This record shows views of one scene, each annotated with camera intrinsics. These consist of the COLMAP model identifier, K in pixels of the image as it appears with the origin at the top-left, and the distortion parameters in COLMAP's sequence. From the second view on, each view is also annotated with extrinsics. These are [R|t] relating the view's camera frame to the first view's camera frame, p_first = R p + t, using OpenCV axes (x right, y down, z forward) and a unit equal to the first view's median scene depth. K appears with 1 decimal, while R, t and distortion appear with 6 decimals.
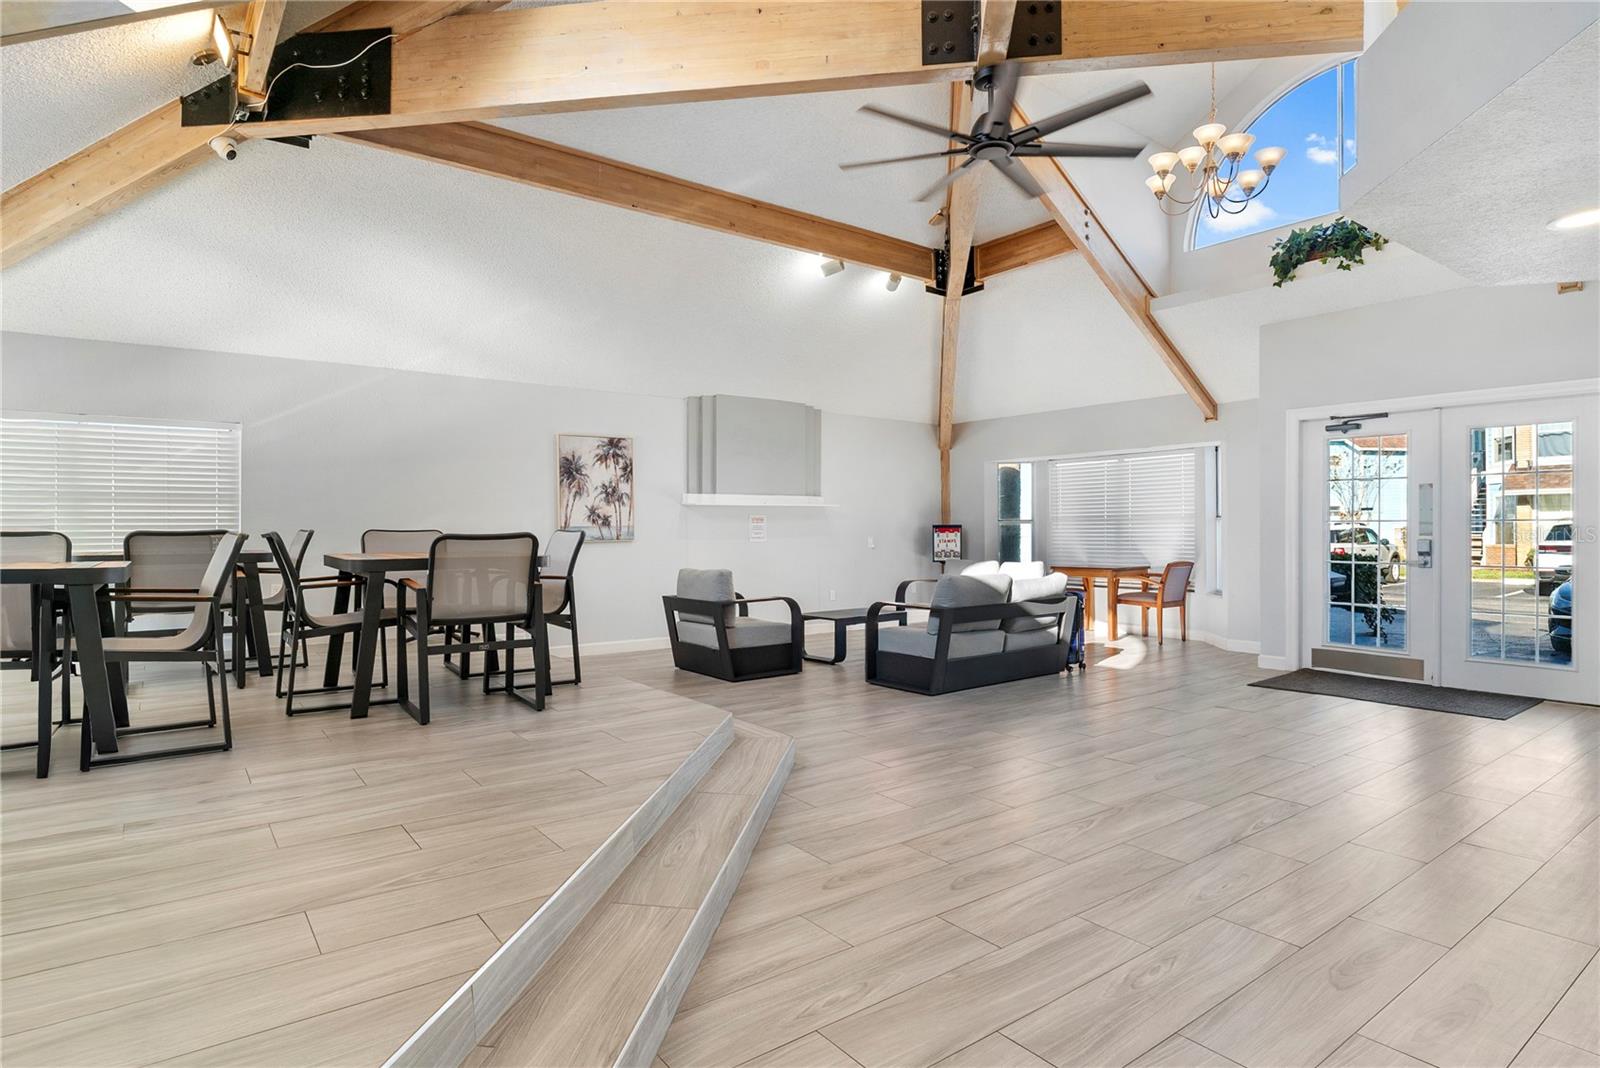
lens RADIAL K [[836.4, 0, 806.5], [0, 836.4, 510.3], [0, 0, 1]] dist [-0.002721, -0.000157]
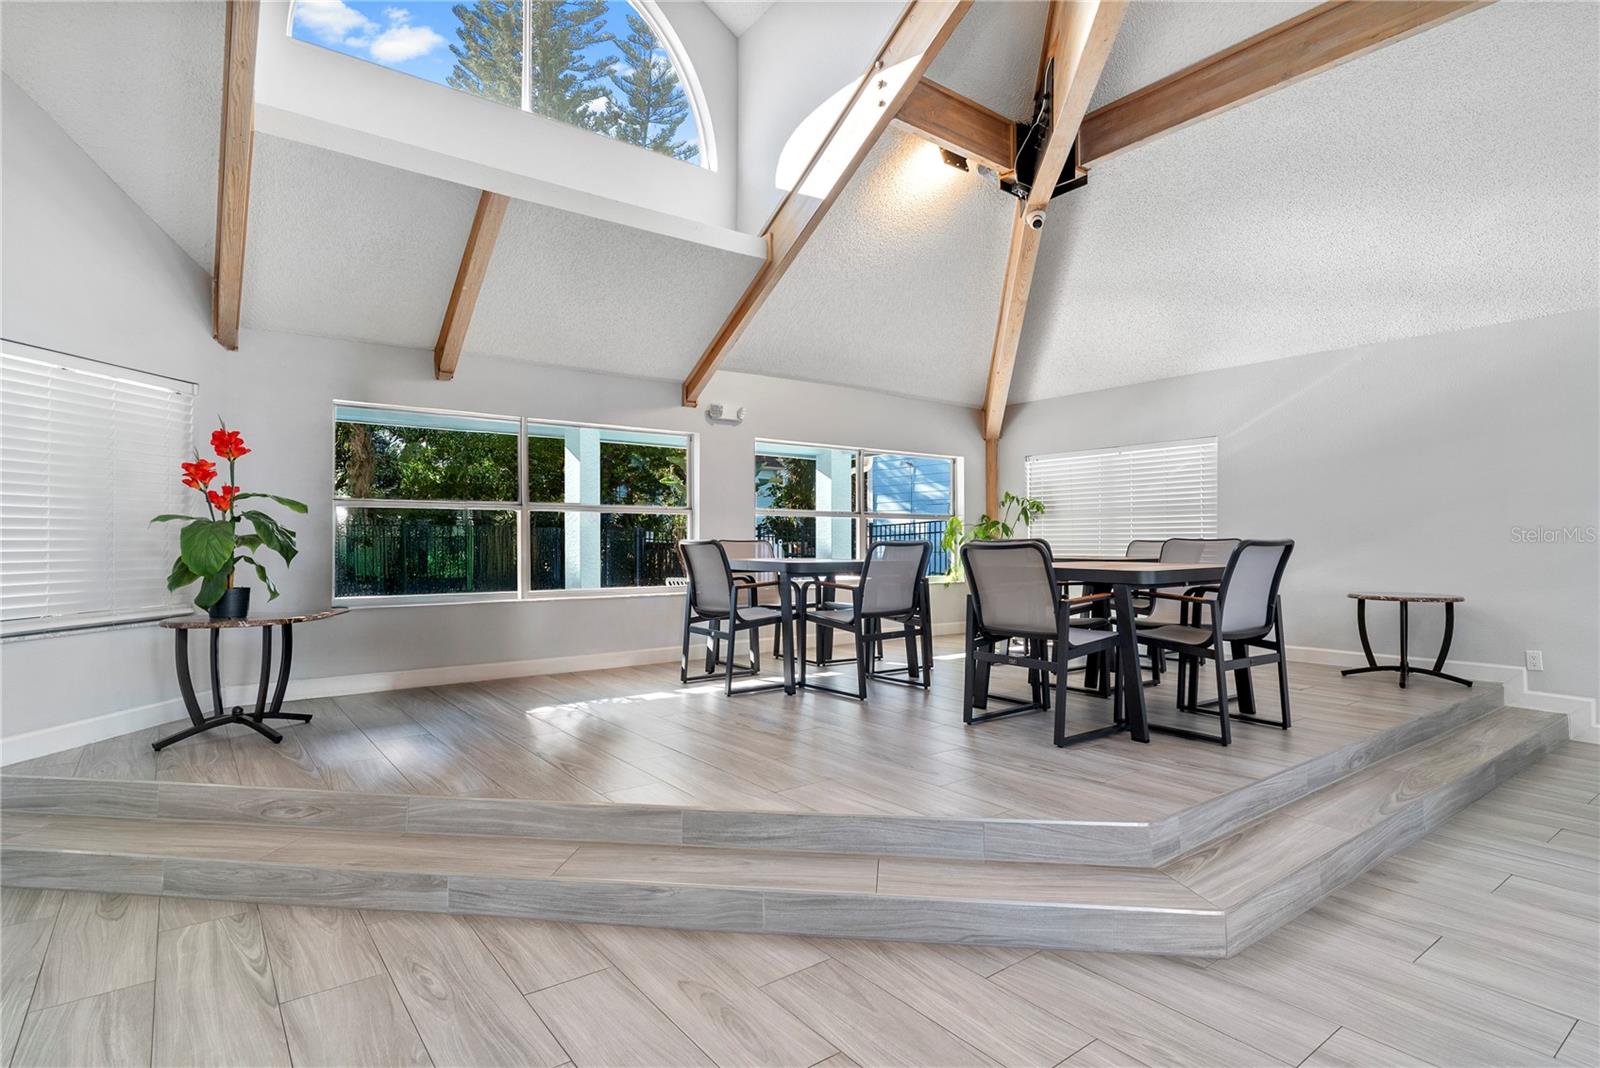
lens RADIAL K [[836.4, 0, 806.5], [0, 836.4, 510.3], [0, 0, 1]] dist [-0.002721, -0.000157]
pose [[0.001164, -0.035409, -0.999372, 0.714147], [0.025623, 0.999046, -0.035368, 0.024037], [0.999671, -0.025566, 0.002071, 0.956042]]
